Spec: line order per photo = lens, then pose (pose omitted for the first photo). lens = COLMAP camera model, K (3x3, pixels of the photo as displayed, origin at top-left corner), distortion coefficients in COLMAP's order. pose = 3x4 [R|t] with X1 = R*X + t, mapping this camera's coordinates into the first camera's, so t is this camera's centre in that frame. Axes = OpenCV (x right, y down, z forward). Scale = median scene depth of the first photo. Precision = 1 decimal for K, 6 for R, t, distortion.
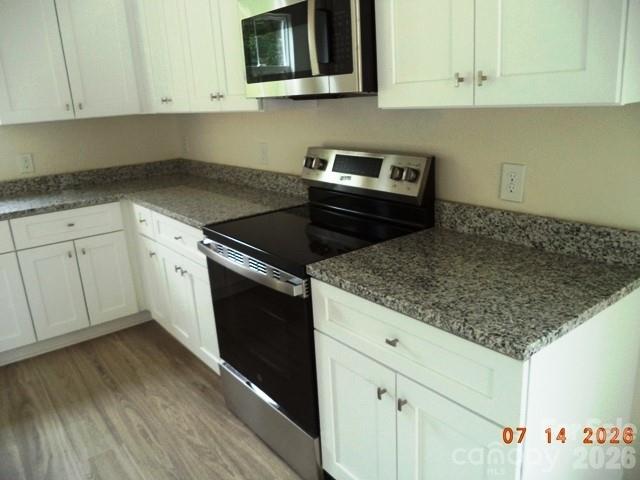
lens RADIAL K [[513.3, 0, 324.7], [0, 513.3, 239.4], [0, 0, 1]] dist [-0.030341, 0.007931]
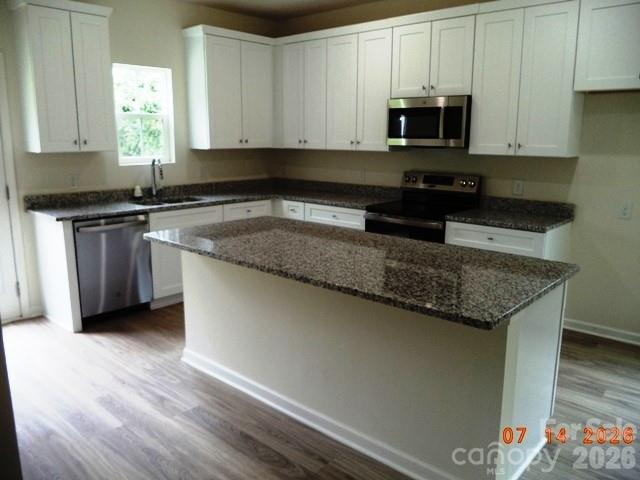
lens RADIAL K [[513.3, 0, 321.1], [0, 513.3, 237.5], [0, 0, 1]] dist [-0.030341, 0.007931]
pose [[0.980628, 0.029132, 0.193701, -0.743173], [-0.011541, 0.995754, -0.091333, 0.263315], [-0.195540, 0.087328, 0.976800, -0.857401]]
